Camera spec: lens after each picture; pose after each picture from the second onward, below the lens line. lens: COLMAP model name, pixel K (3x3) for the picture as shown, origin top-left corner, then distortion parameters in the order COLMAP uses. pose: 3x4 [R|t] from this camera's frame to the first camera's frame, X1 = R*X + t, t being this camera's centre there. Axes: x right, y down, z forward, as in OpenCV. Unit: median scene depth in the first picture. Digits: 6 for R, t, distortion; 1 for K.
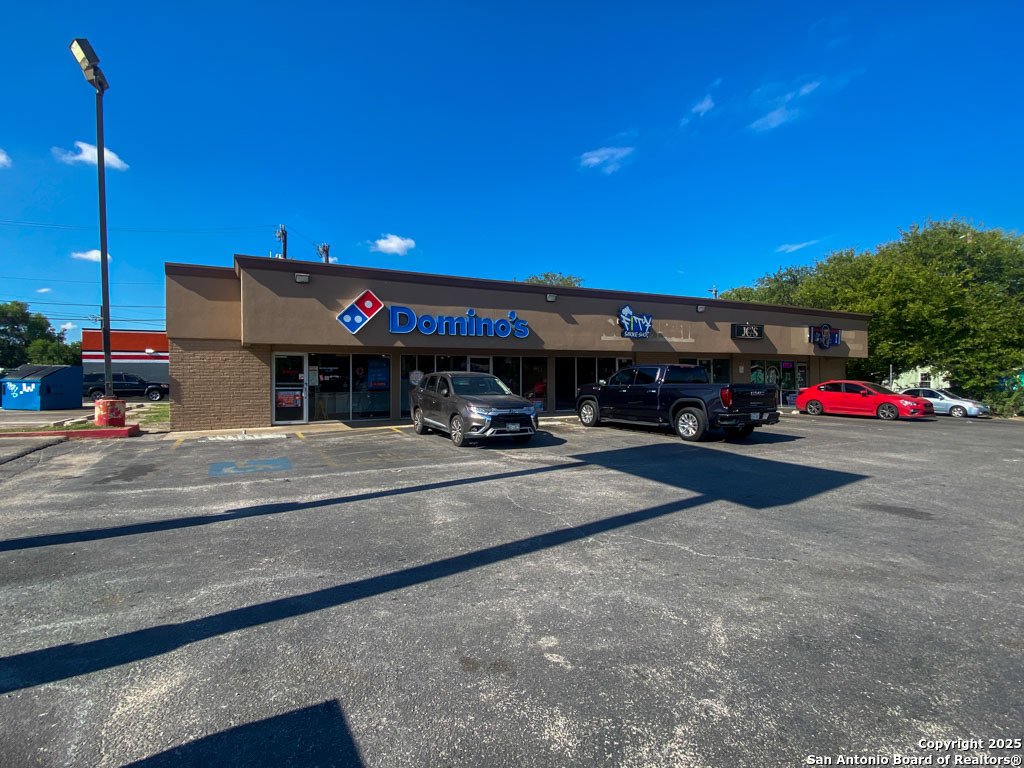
lens RADIAL K [[489.6, 0, 506.4], [0, 489.6, 381.4], [0, 0, 1]] dist [0.019058, -0.007345]
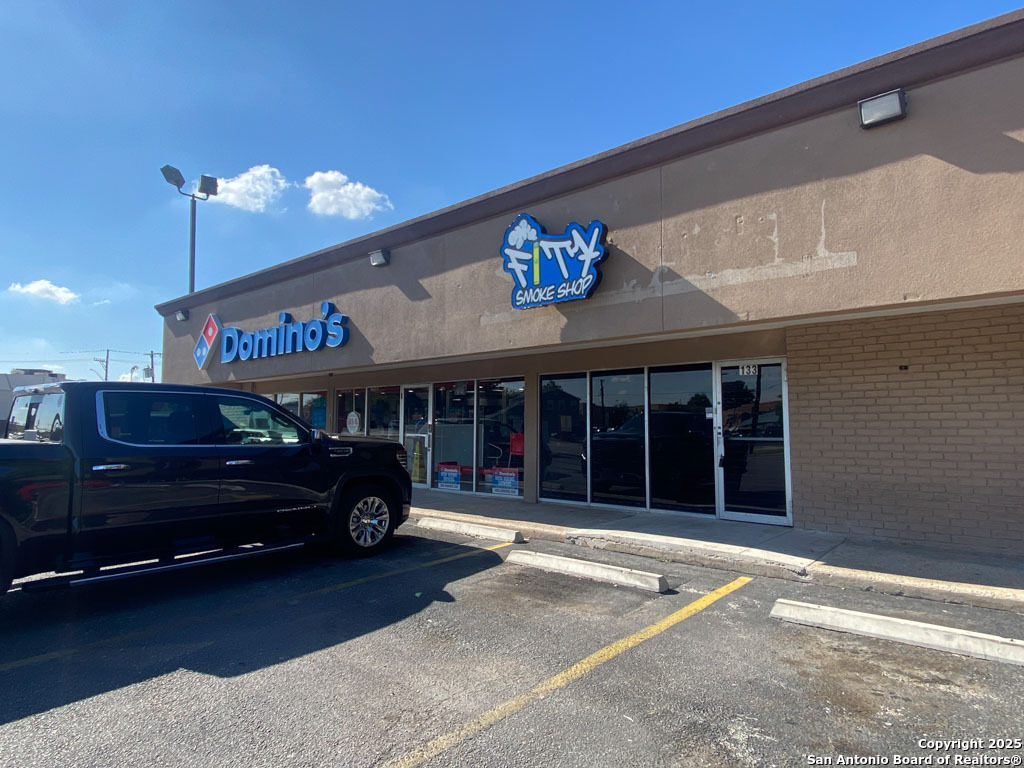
lens RADIAL K [[627.6, 0, 488.7], [0, 627.6, 374.5], [0, 0, 1]] dist [0.026844, -0.018780]
pose [[0.339138, -0.060659, -0.938779, 1.008469], [0.001227, 0.997947, -0.064039, -0.019788], [0.940736, 0.020567, 0.338516, 1.268835]]
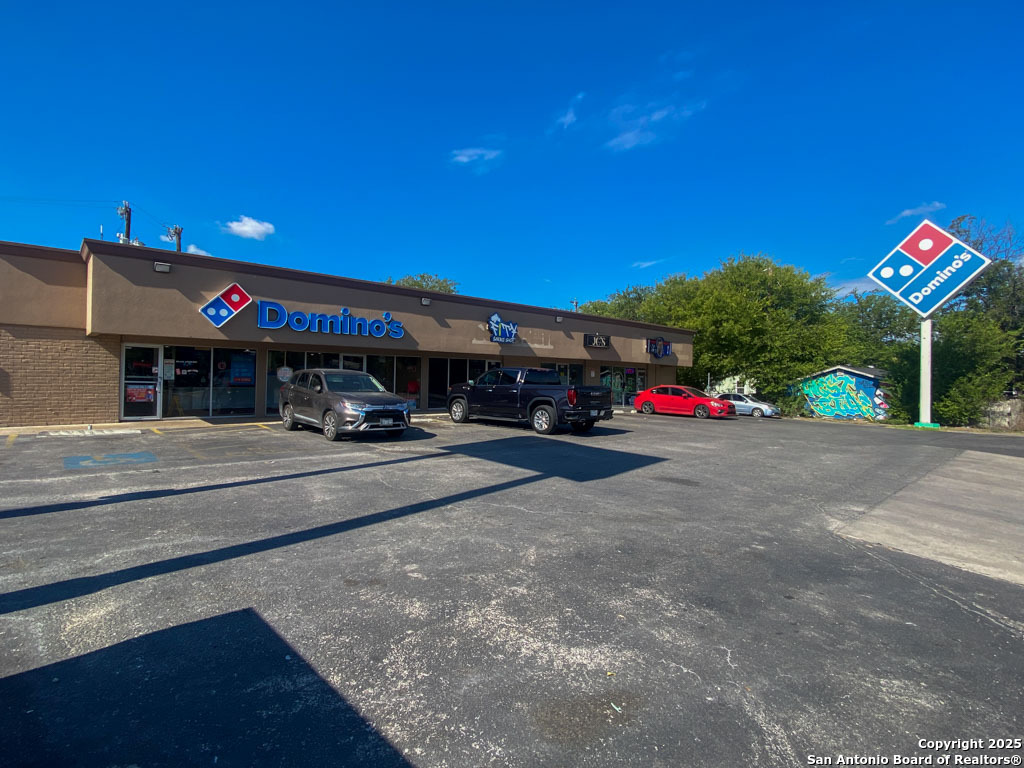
lens RADIAL K [[489.6, 0, 510.9], [0, 489.6, 370.4], [0, 0, 1]] dist [0.019058, -0.007345]
pose [[0.965310, 0.026023, 0.259807, -0.004175], [-0.019981, 0.999466, -0.025870, 0.001895], [-0.260342, 0.019782, 0.965314, -0.100798]]
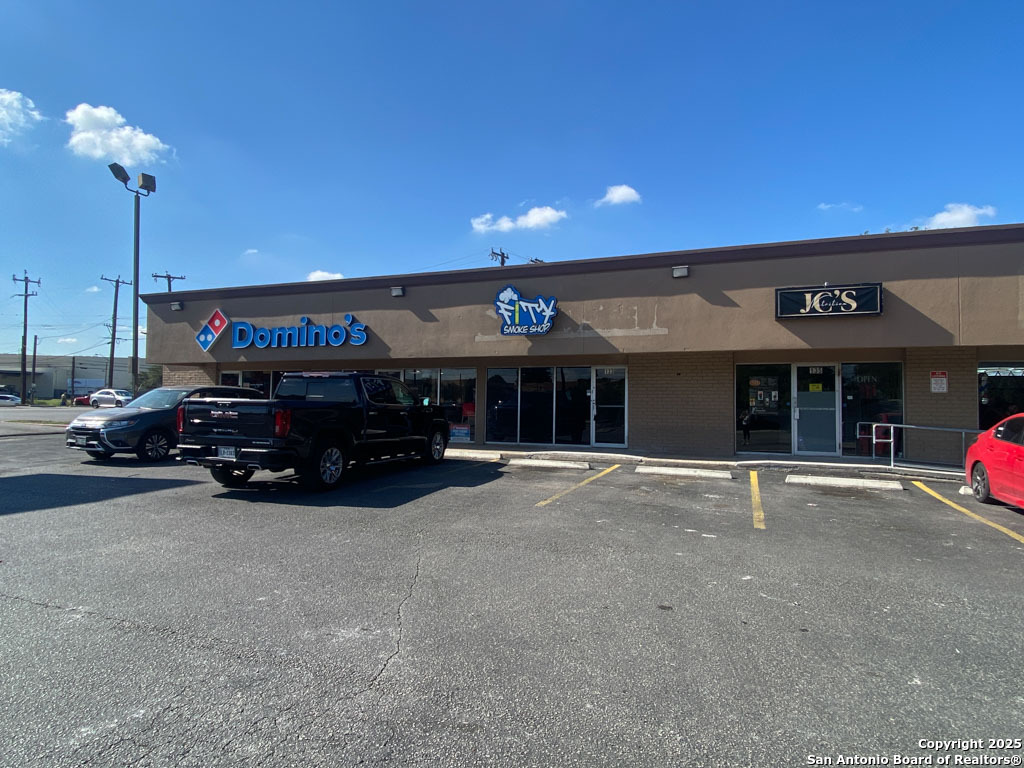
lens RADIAL K [[627.6, 0, 502.0], [0, 627.6, 378.2], [0, 0, 1]] dist [0.026844, -0.018780]
pose [[0.647307, -0.008400, -0.762183, 1.356633], [-0.017150, 0.999526, -0.025580, -0.015287], [0.762036, 0.029629, 0.646856, 0.691621]]
